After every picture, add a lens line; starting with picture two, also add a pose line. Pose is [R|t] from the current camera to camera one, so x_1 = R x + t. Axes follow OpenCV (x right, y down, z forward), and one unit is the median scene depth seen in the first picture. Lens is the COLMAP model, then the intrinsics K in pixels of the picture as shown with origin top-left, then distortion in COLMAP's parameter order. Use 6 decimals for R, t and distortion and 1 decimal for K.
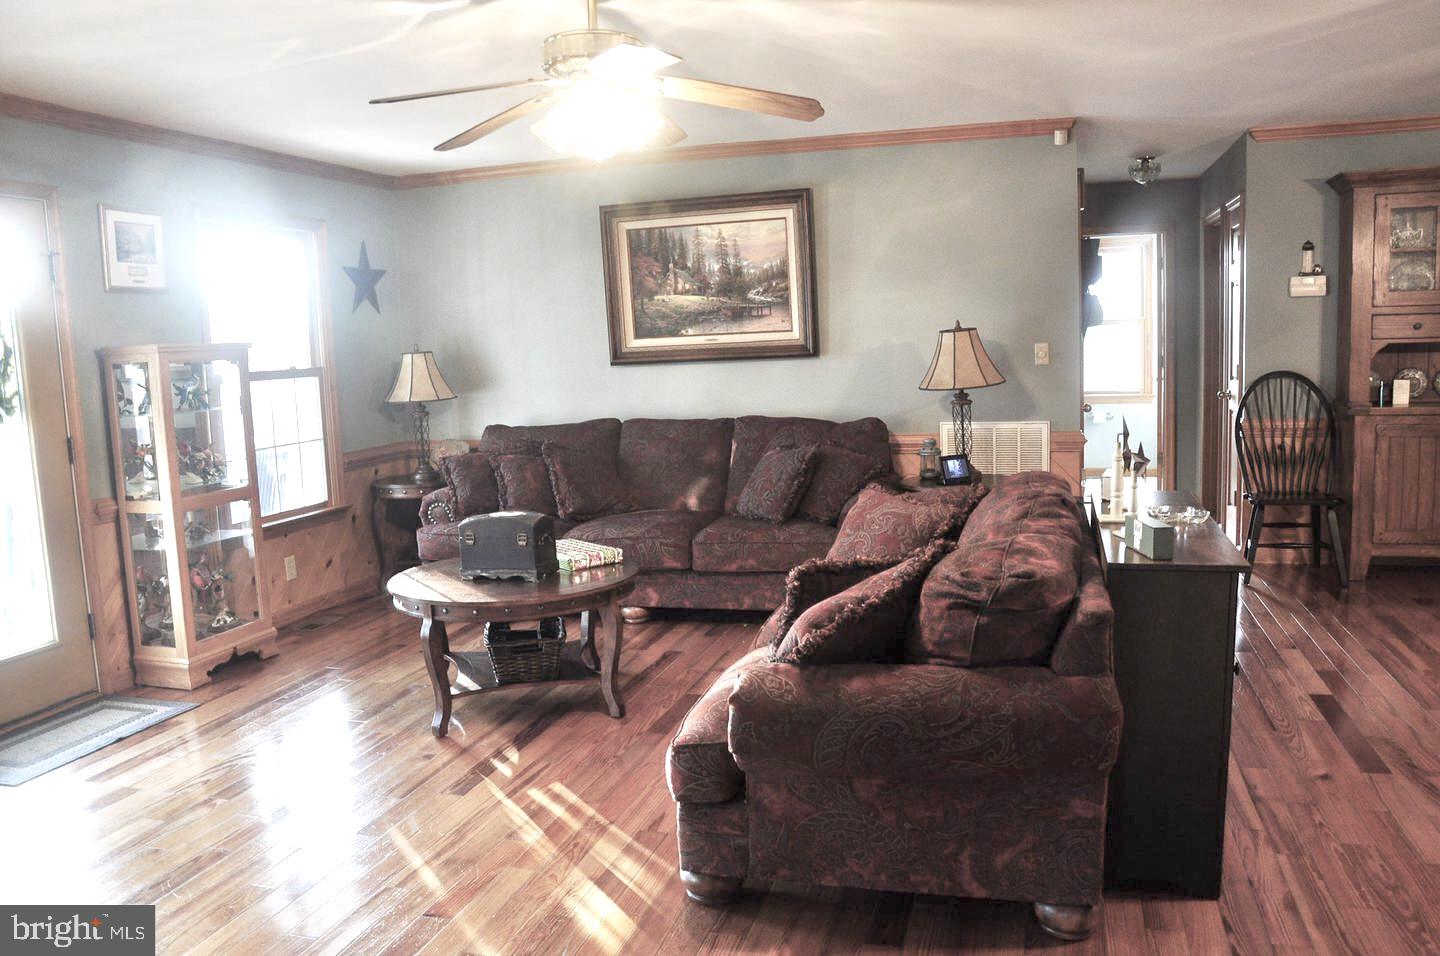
lens RADIAL K [[1125.4, 0, 728.4], [0, 1125.4, 489.0], [0, 0, 1]] dist [-0.144298, 0.102112]
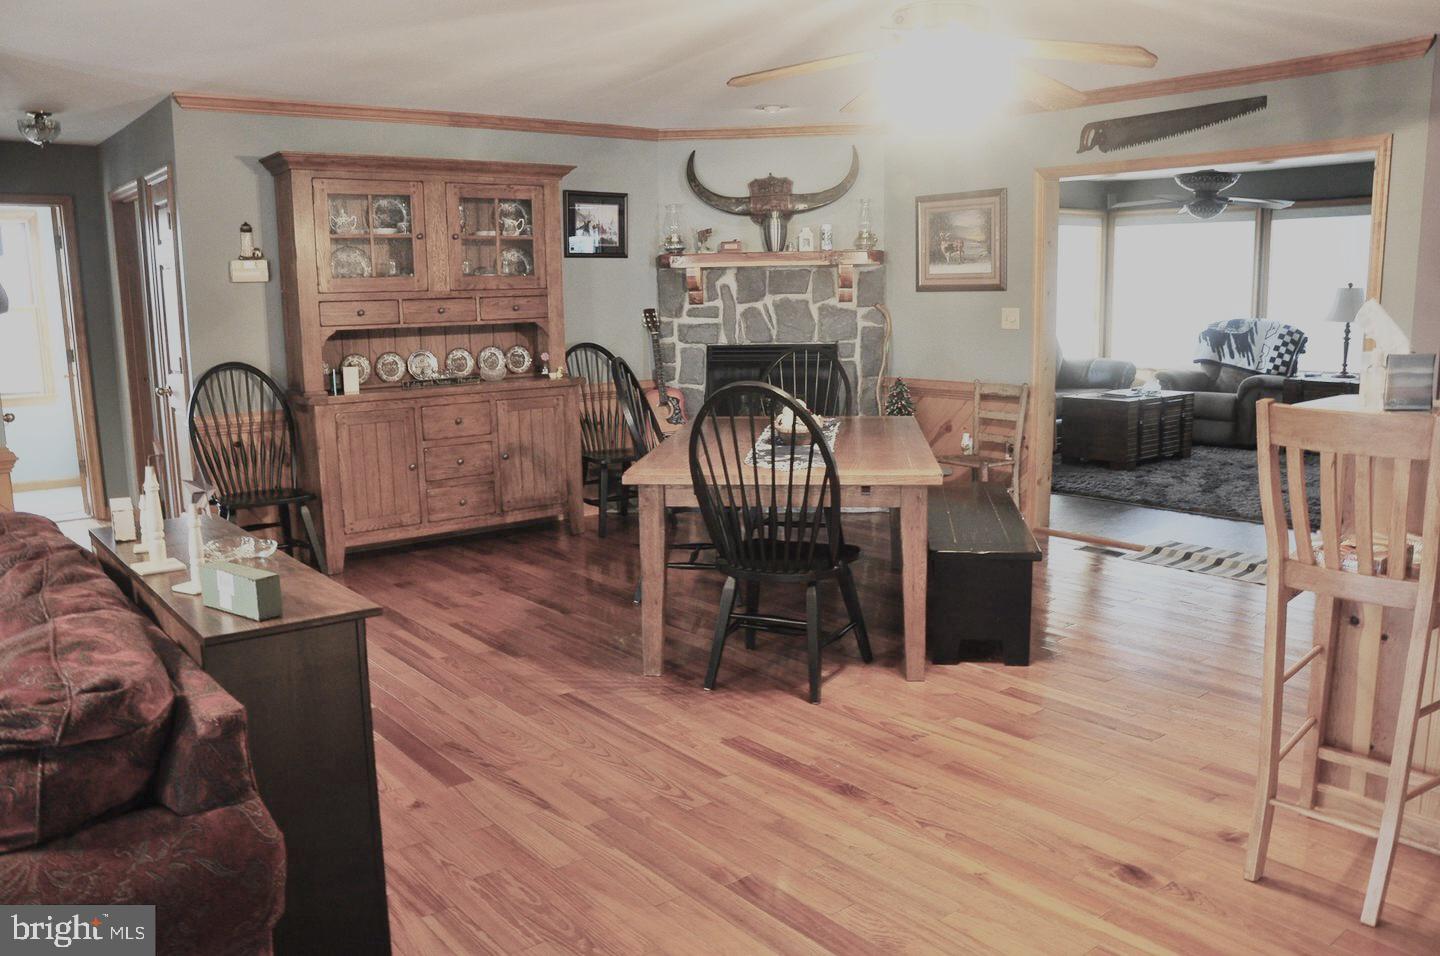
lens RADIAL K [[1125.4, 0, 728.6], [0, 1125.4, 496.8], [0, 0, 1]] dist [-0.144298, 0.102112]
pose [[0.576809, -0.114422, 0.808826, -0.013416], [0.100412, 0.992564, 0.068807, -0.018011], [-0.810684, 0.041527, 0.584009, 0.130035]]
